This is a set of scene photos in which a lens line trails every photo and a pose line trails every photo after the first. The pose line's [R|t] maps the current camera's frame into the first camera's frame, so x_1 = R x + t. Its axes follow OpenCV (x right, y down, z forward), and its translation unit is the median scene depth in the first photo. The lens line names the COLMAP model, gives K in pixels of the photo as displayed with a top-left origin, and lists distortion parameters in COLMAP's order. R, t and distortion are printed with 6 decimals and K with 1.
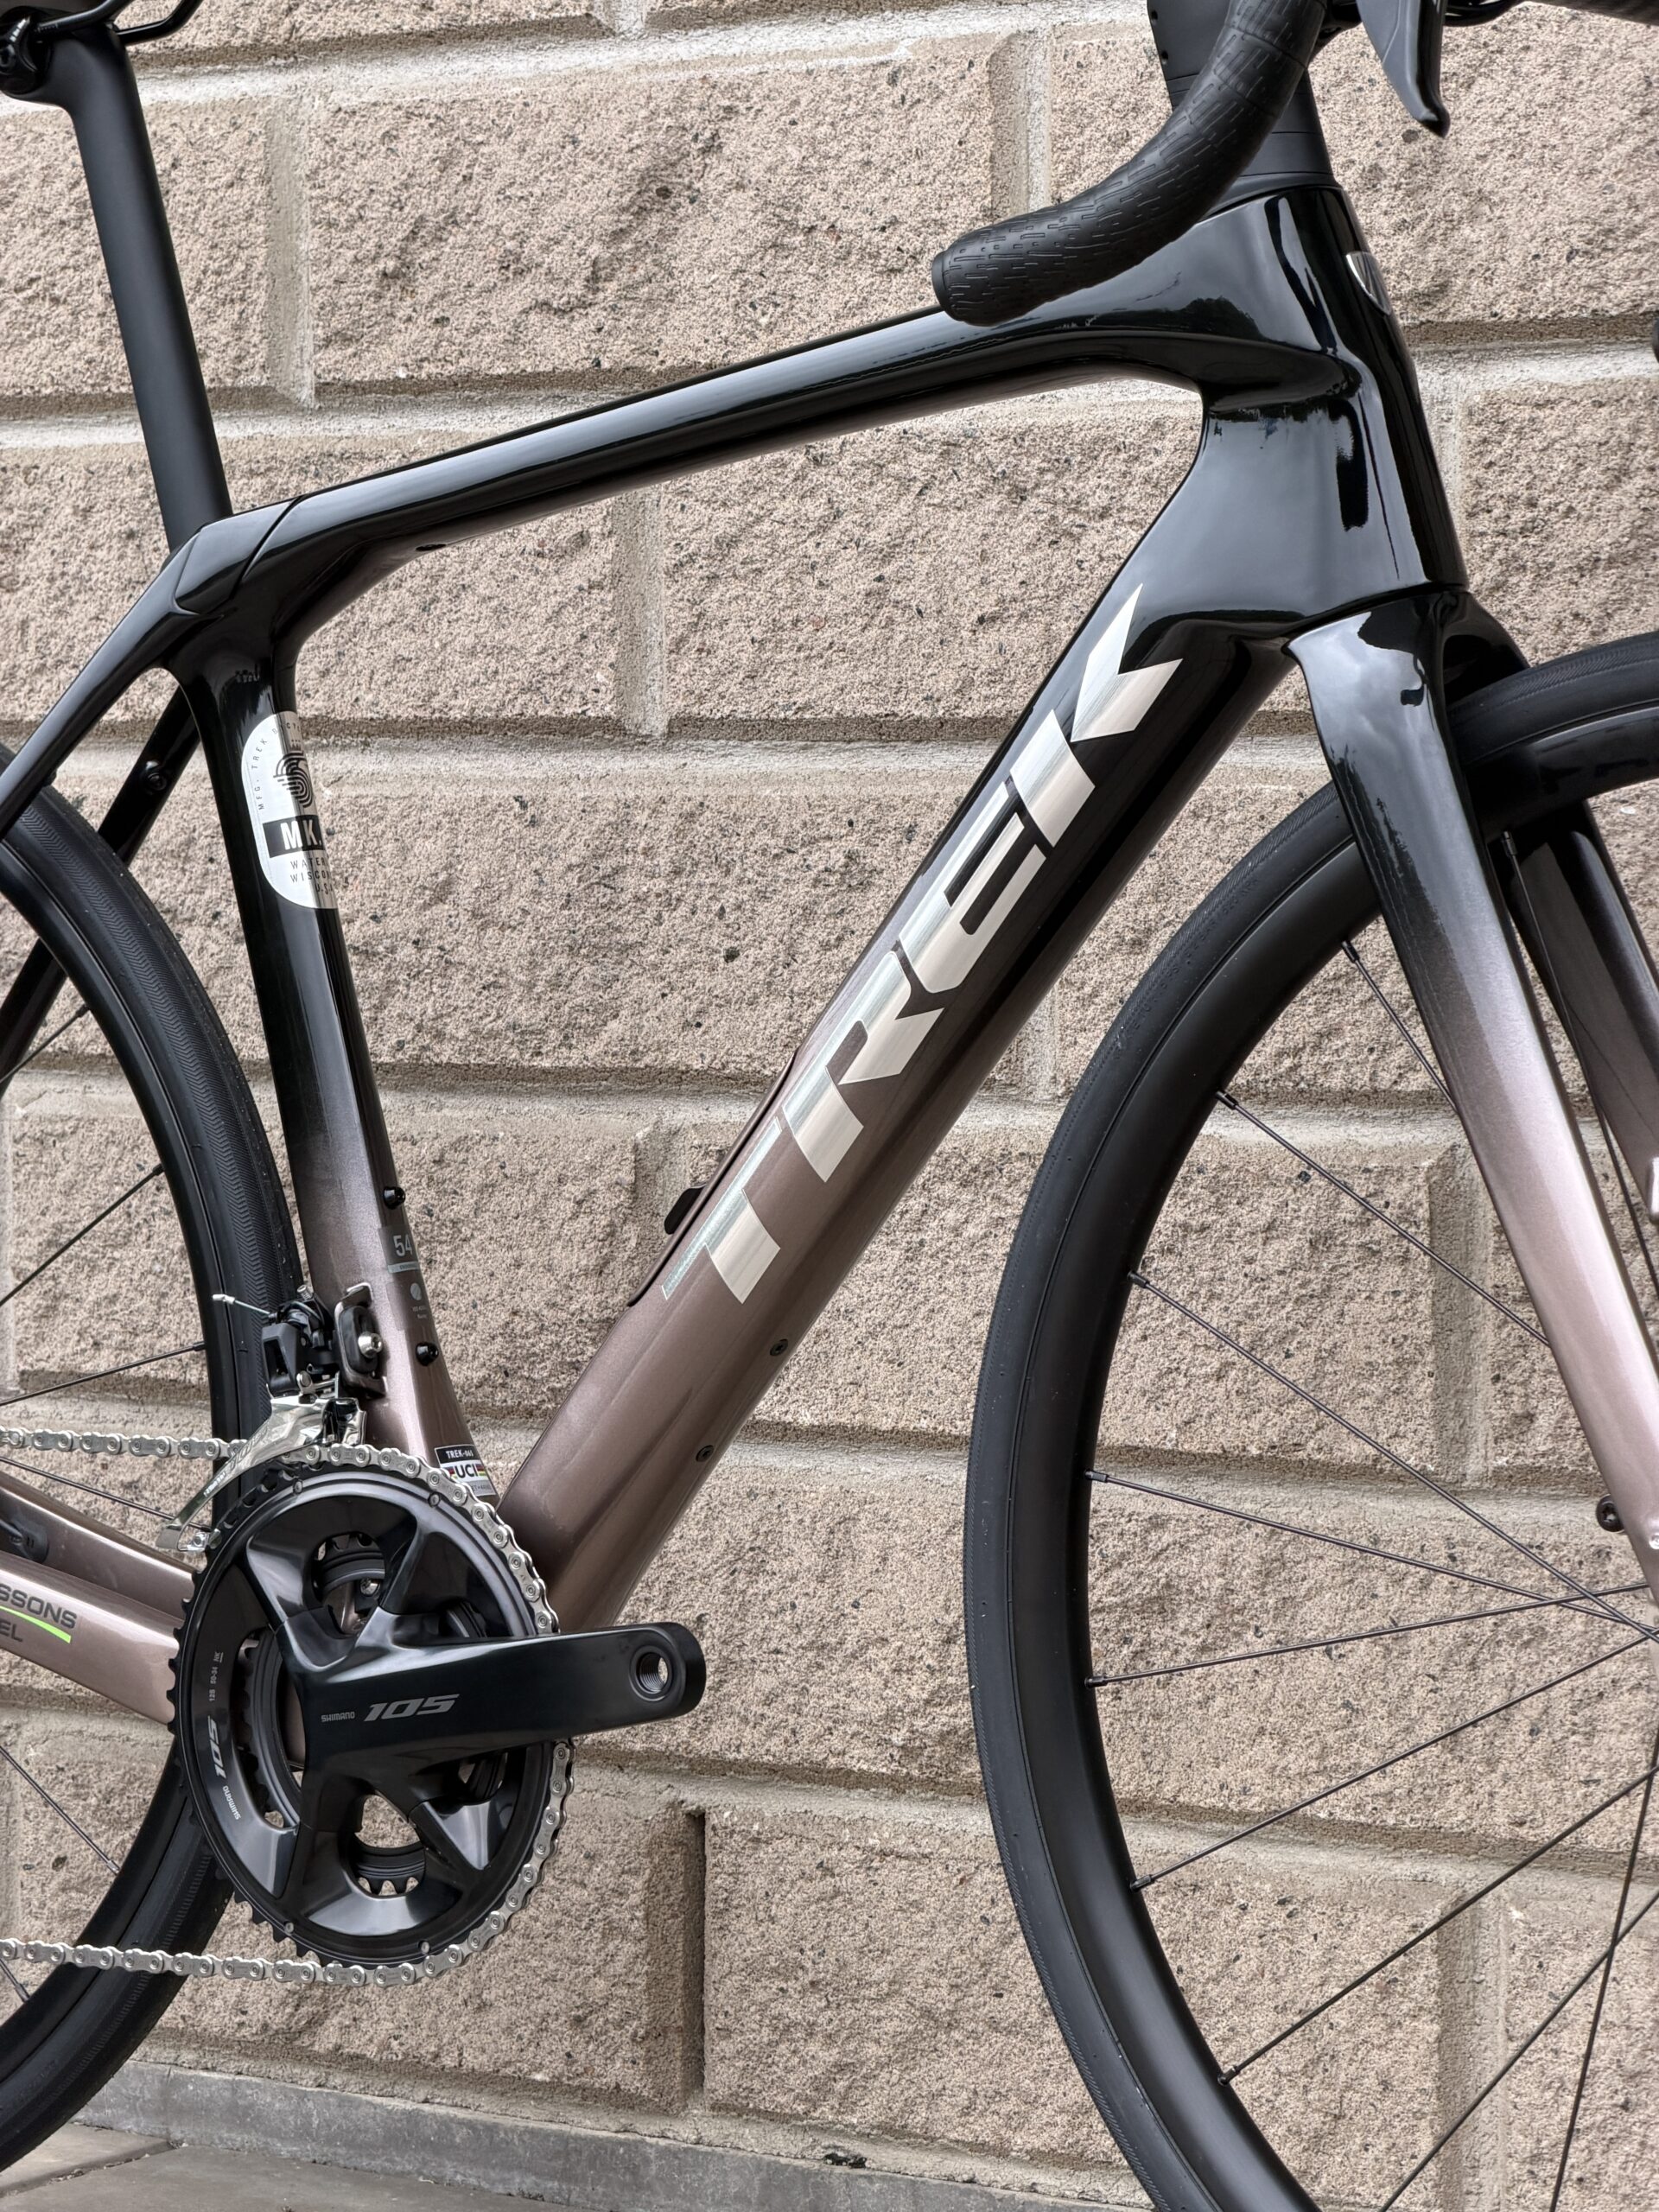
lens RADIAL K [[6663.1, 0, 837.3], [0, 6663.1, 1108.2], [0, 0, 1]] dist [0.211224, 0.000000]
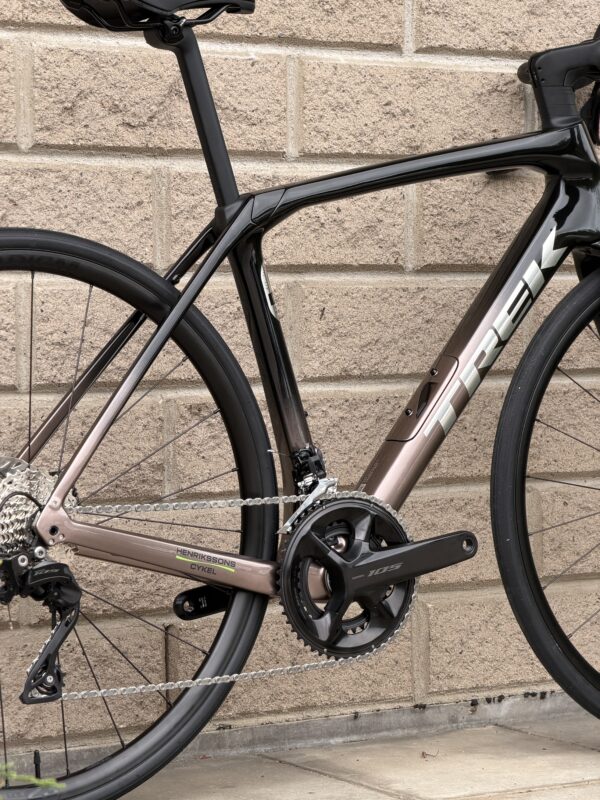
lens RADIAL K [[2409.8, 0, 304.0], [0, 2409.8, 393.1], [0, 0, 1]] dist [0.211224, 0.000000]
pose [[0.372412, -0.028763, 0.927622, -1.066323], [0.057125, 0.998335, 0.008022, -0.005372], [-0.926308, 0.050003, 0.373435, 0.560287]]
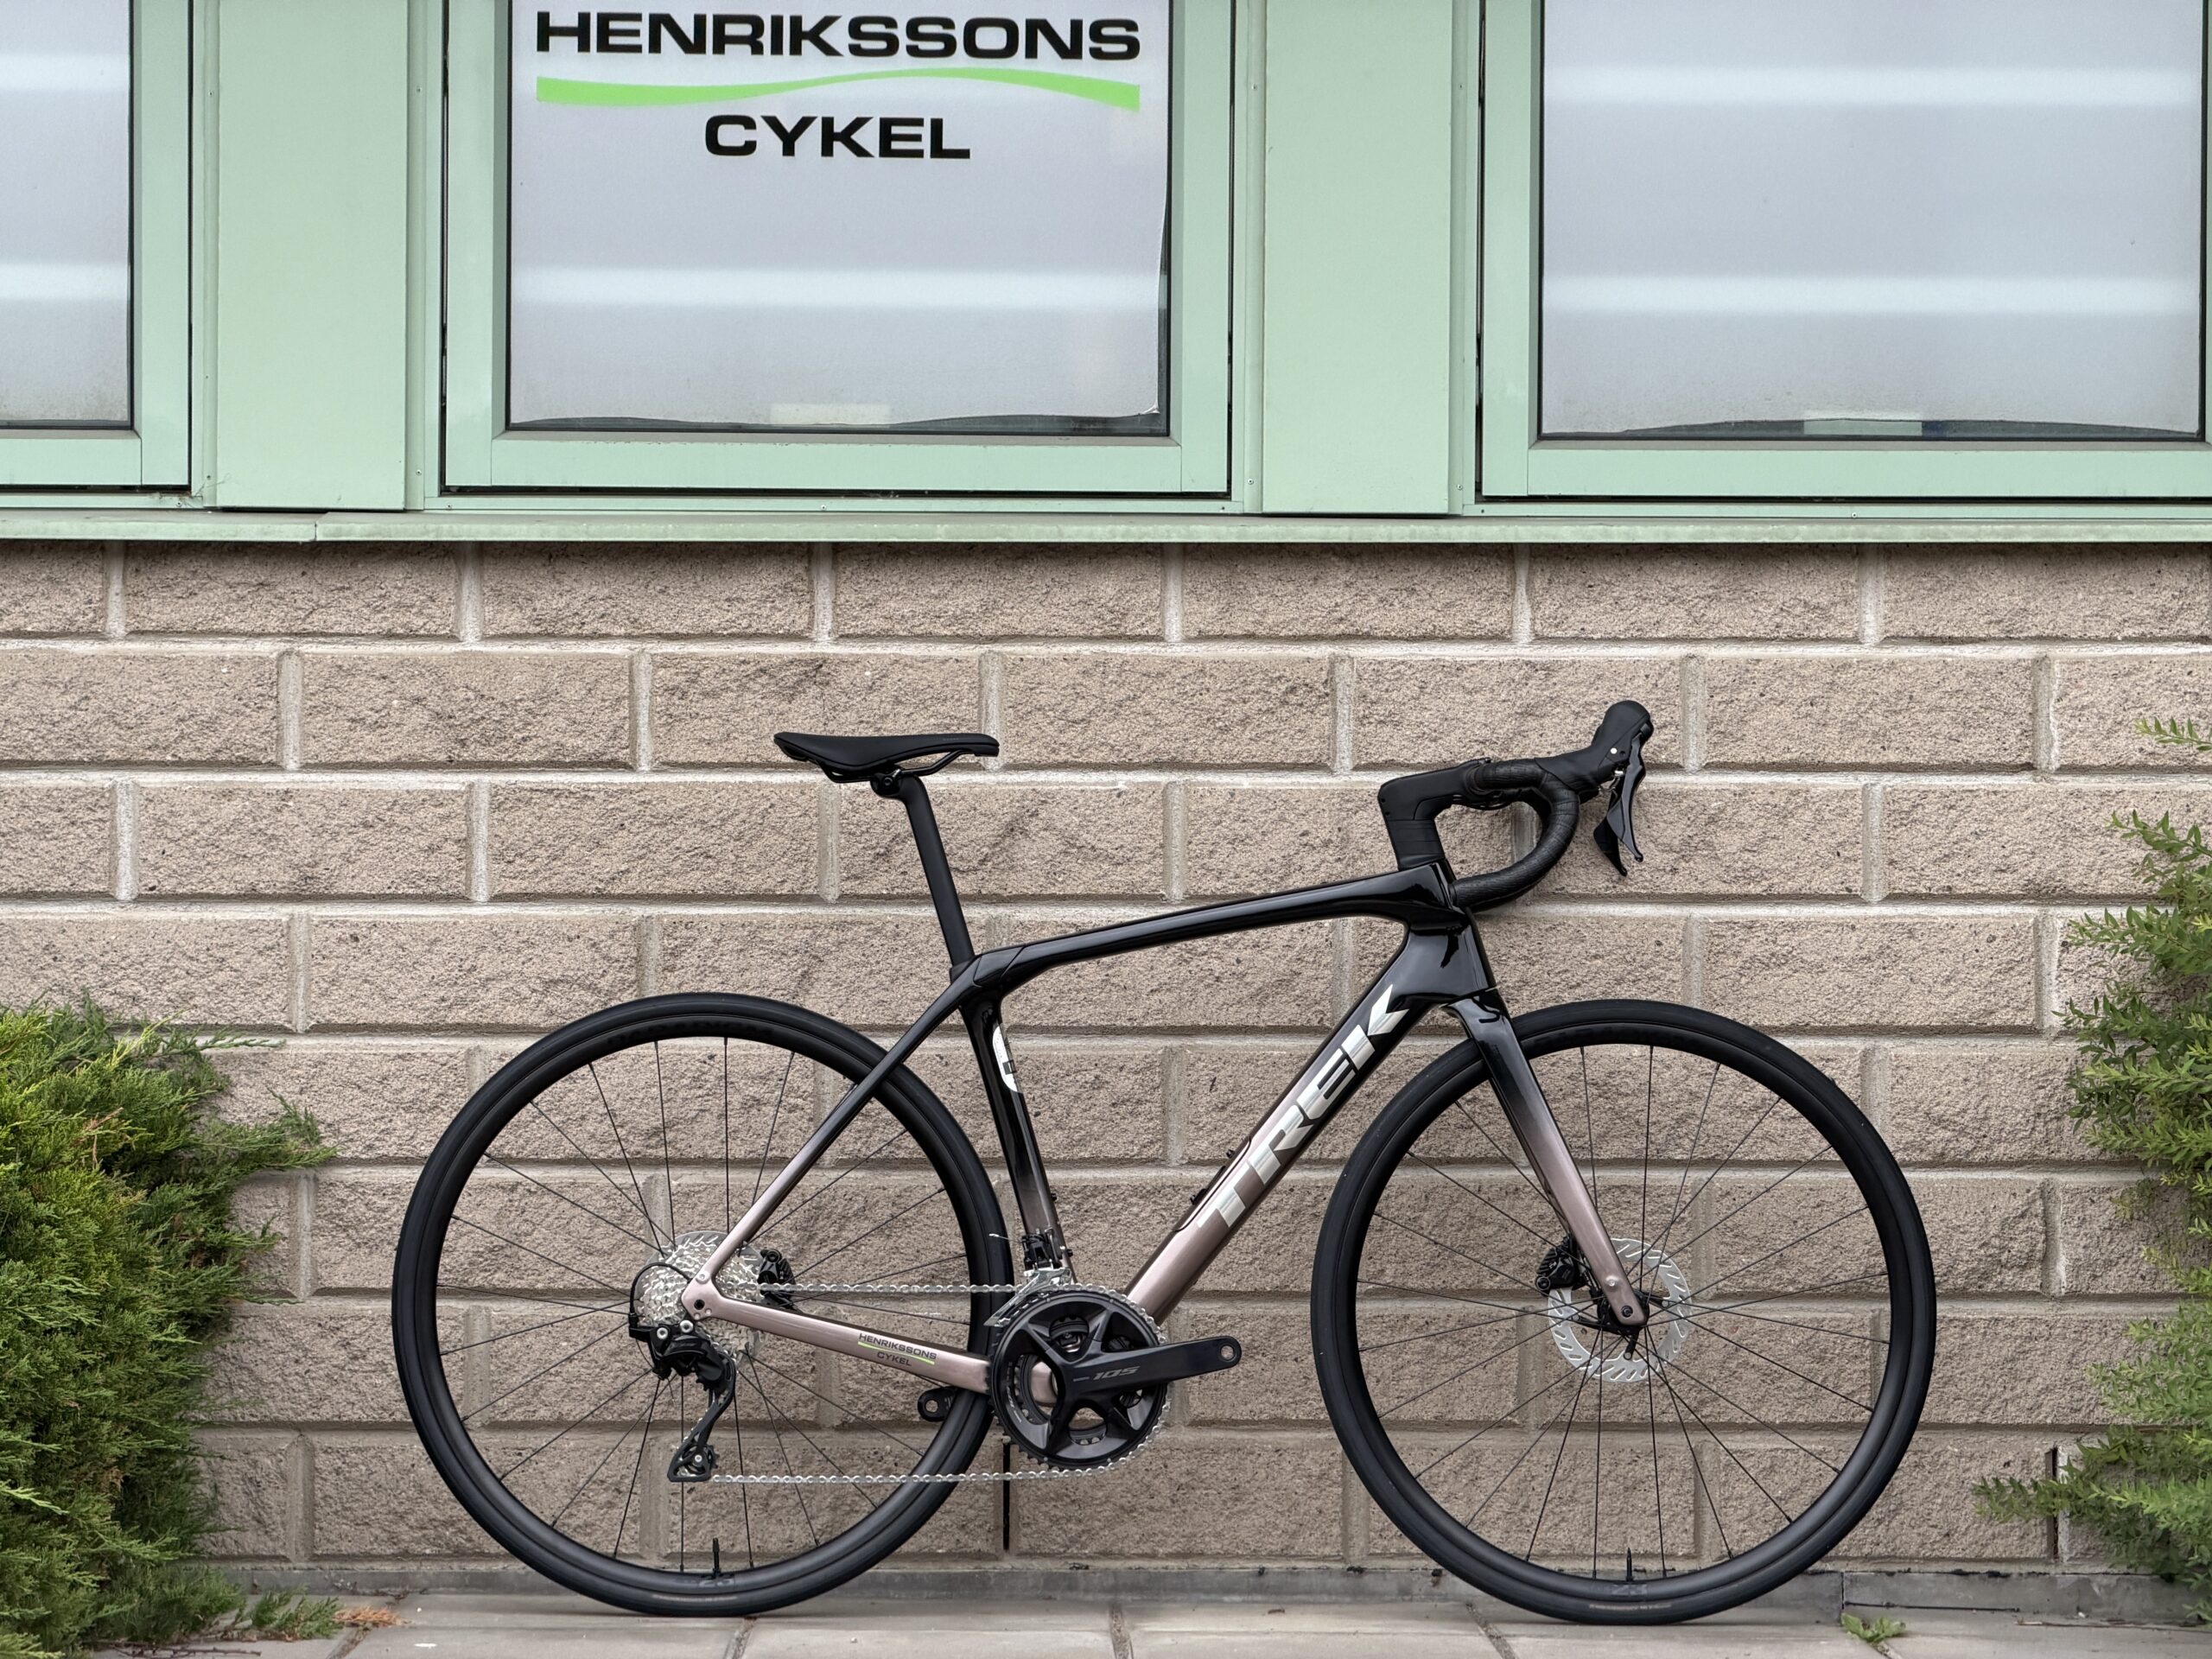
lens RADIAL K [[6663.1, 0, 1092.1], [0, 6663.1, 837.8], [0, 0, 1]] dist [0.211224, 0.000000]
pose [[0.802189, 0.026399, 0.596486, -1.652189], [0.025861, 0.996548, -0.078885, 0.080593], [-0.596509, 0.078706, 0.798738, -1.194248]]
